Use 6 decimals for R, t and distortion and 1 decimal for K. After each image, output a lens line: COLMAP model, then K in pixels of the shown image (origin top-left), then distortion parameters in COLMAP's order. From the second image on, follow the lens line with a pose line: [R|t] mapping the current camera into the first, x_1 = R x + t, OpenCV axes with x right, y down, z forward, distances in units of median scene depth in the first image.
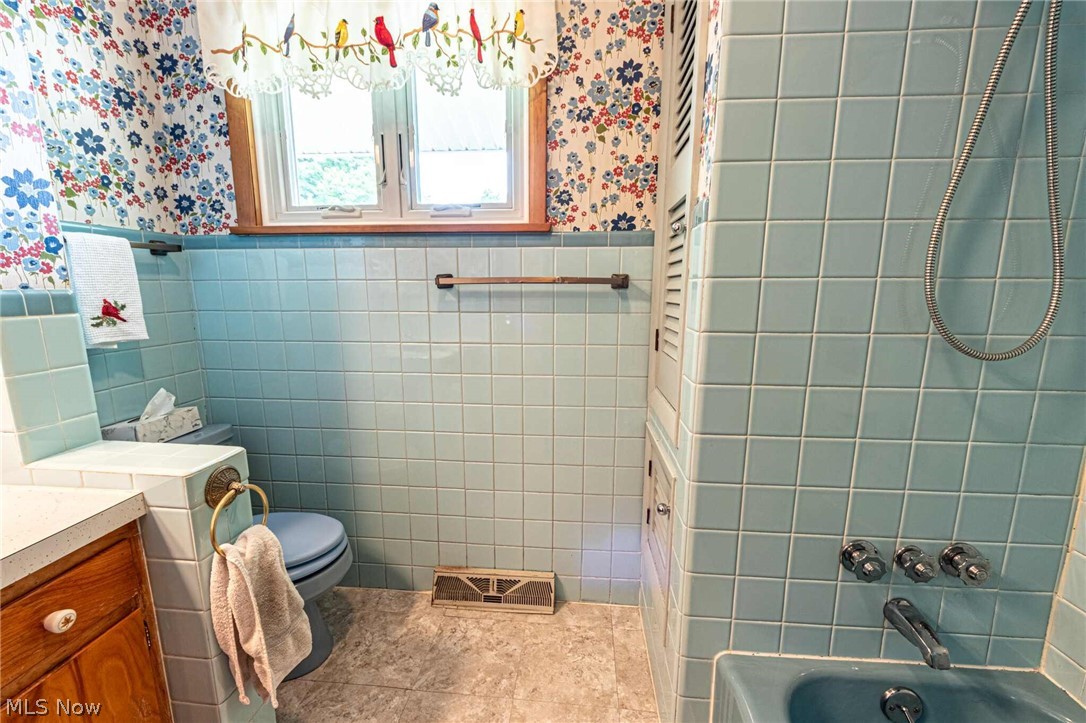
lens RADIAL K [[420.5, 0, 570.9], [0, 420.5, 368.8], [0, 0, 1]] dist [0.000405, -0.003456]
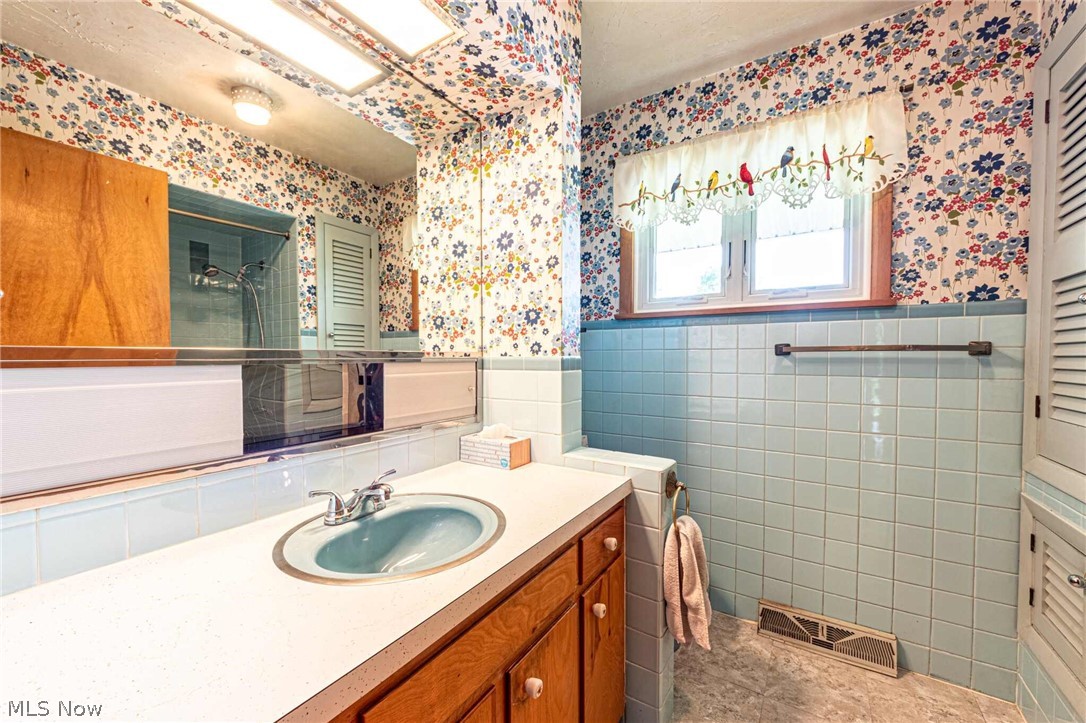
lens RADIAL K [[420.5, 0, 570.9], [0, 420.5, 368.8], [0, 0, 1]] dist [0.000405, -0.003456]
pose [[0.879164, 0.012043, -0.476367, -0.277415], [-0.086934, 0.986957, -0.135492, 0.069867], [0.468522, 0.160532, 0.868744, -0.362901]]
